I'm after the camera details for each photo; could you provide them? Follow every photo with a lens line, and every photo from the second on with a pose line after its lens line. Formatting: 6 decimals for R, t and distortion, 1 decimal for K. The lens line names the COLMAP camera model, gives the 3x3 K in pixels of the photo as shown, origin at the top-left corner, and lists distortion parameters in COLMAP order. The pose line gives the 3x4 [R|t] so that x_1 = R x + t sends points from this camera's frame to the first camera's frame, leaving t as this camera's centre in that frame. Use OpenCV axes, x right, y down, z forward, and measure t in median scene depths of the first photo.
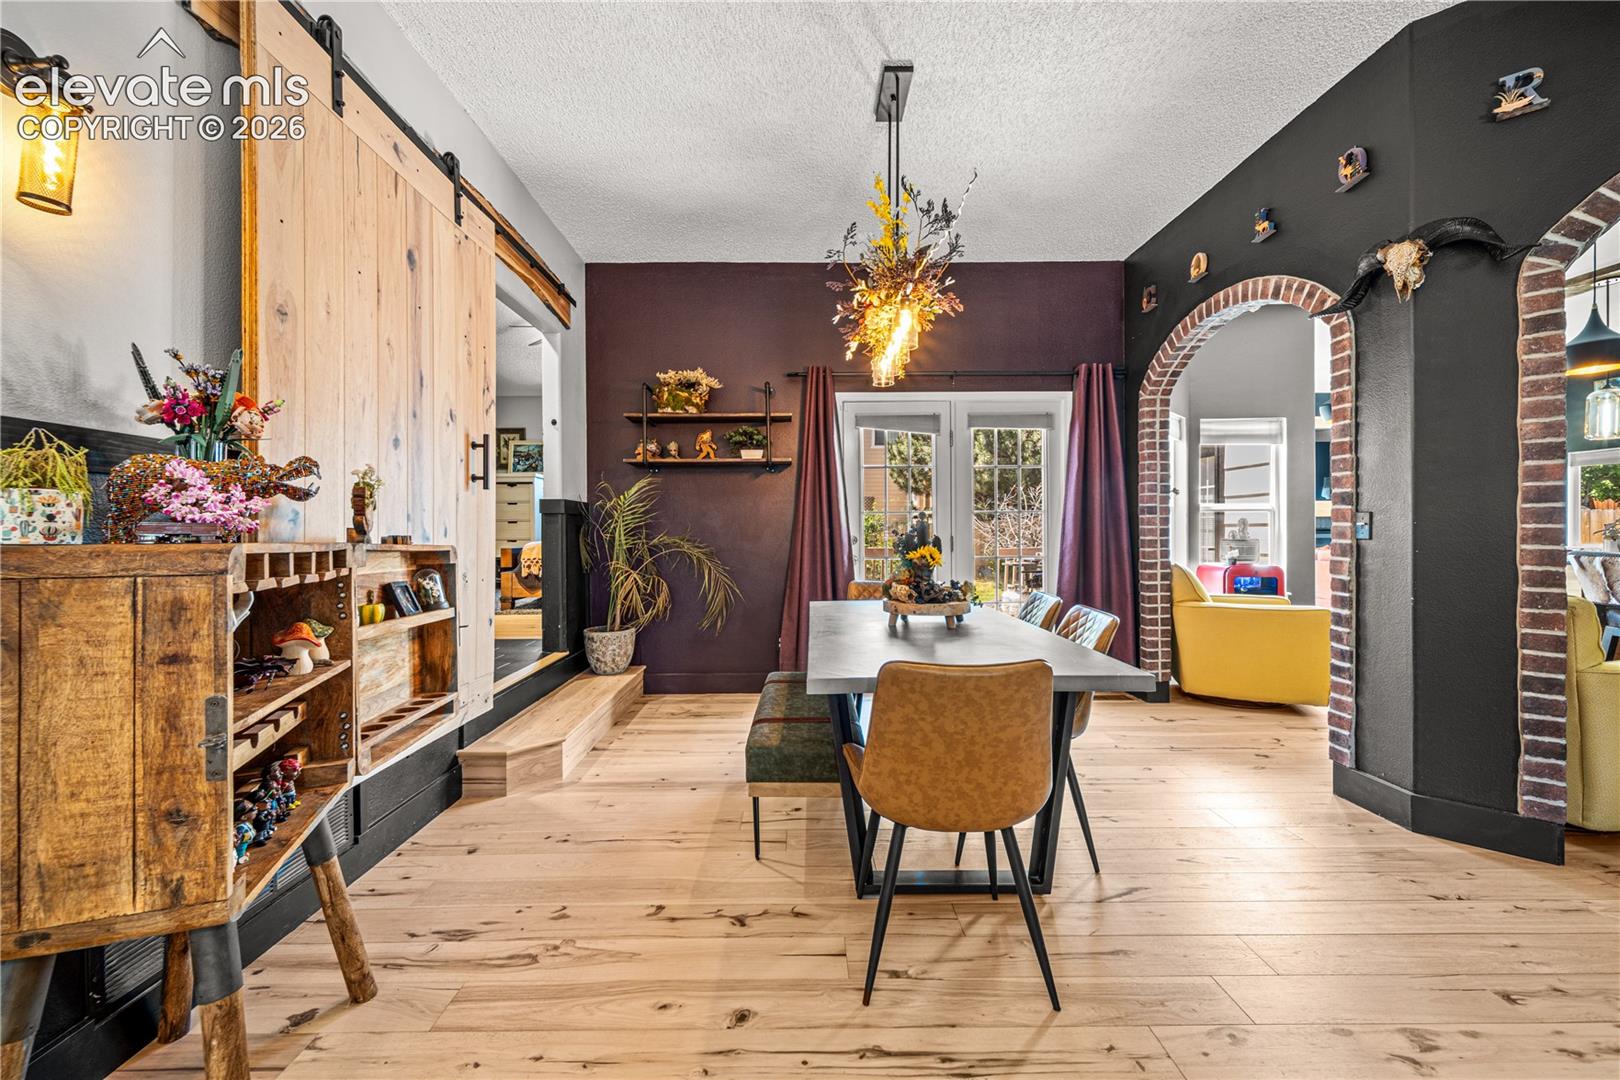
lens RADIAL K [[651.2, 0, 799.2], [0, 651.2, 529.1], [0, 0, 1]] dist [0.000149, -0.000276]
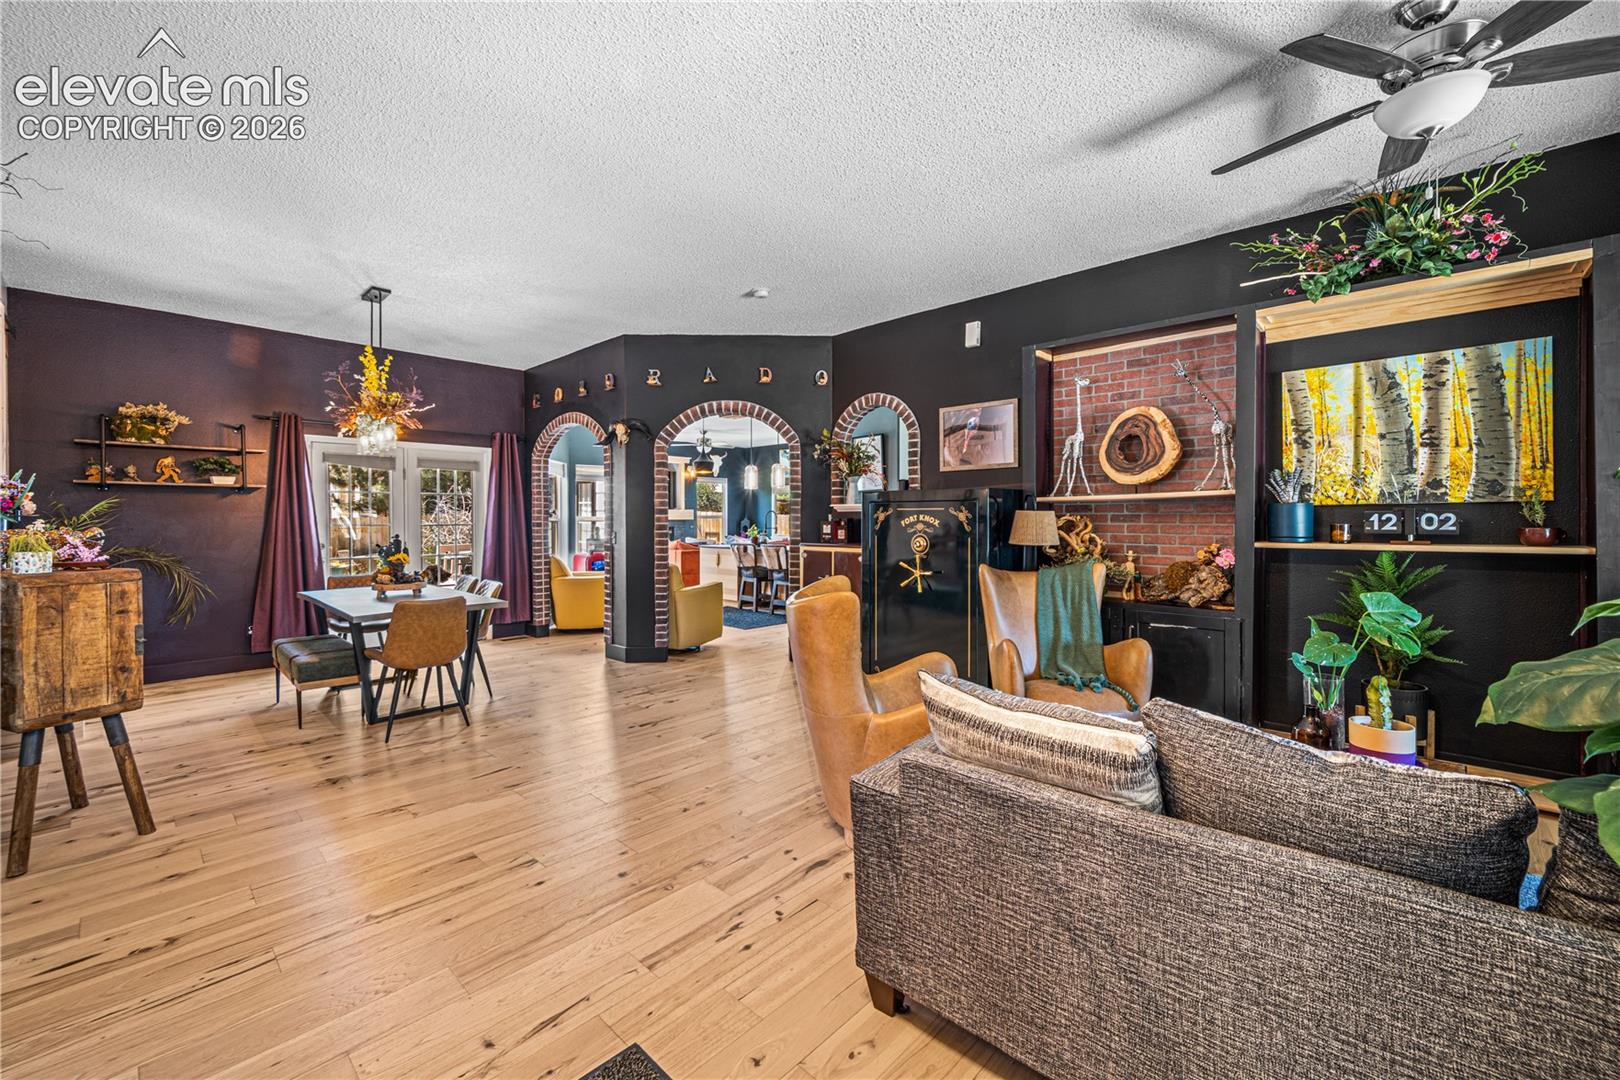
lens RADIAL K [[651.2, 0, 799.2], [0, 651.2, 529.1], [0, 0, 1]] dist [0.000149, -0.000276]
pose [[0.691153, -0.007634, 0.722669, -0.287198], [-0.004568, 0.999878, 0.014931, -0.060644], [-0.722694, -0.013620, 0.691033, -0.879497]]
